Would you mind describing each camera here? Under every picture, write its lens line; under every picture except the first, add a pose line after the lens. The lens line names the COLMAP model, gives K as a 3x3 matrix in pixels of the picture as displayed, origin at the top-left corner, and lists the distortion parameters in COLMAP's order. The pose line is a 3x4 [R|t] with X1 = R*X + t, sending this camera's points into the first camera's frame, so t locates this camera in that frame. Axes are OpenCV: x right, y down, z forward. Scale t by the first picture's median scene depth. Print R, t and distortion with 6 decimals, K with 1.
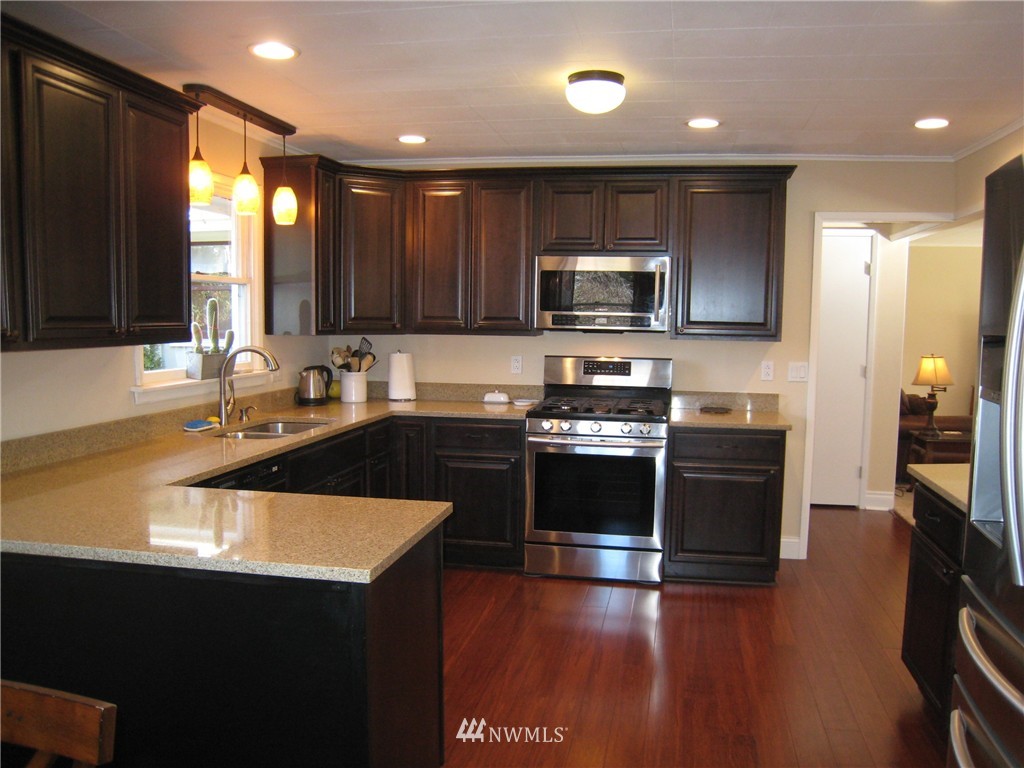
lens RADIAL K [[866.3, 0, 512.0], [0, 866.3, 384.0], [0, 0, 1]] dist [-0.001309, -0.001362]
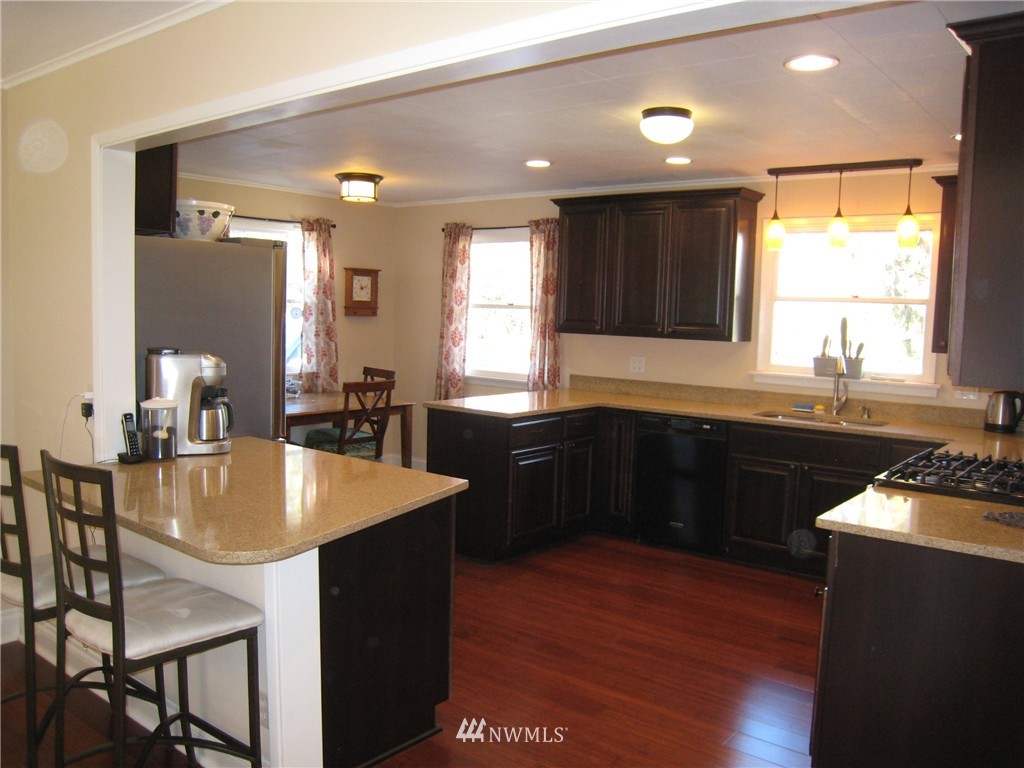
lens RADIAL K [[866.3, 0, 512.0], [0, 866.3, 384.0], [0, 0, 1]] dist [-0.001309, -0.001362]
pose [[-0.486690, 0.050176, -0.872132, 1.118542], [-0.111973, 0.986531, 0.119244, -0.108782], [0.866369, 0.155690, -0.474517, 1.326331]]
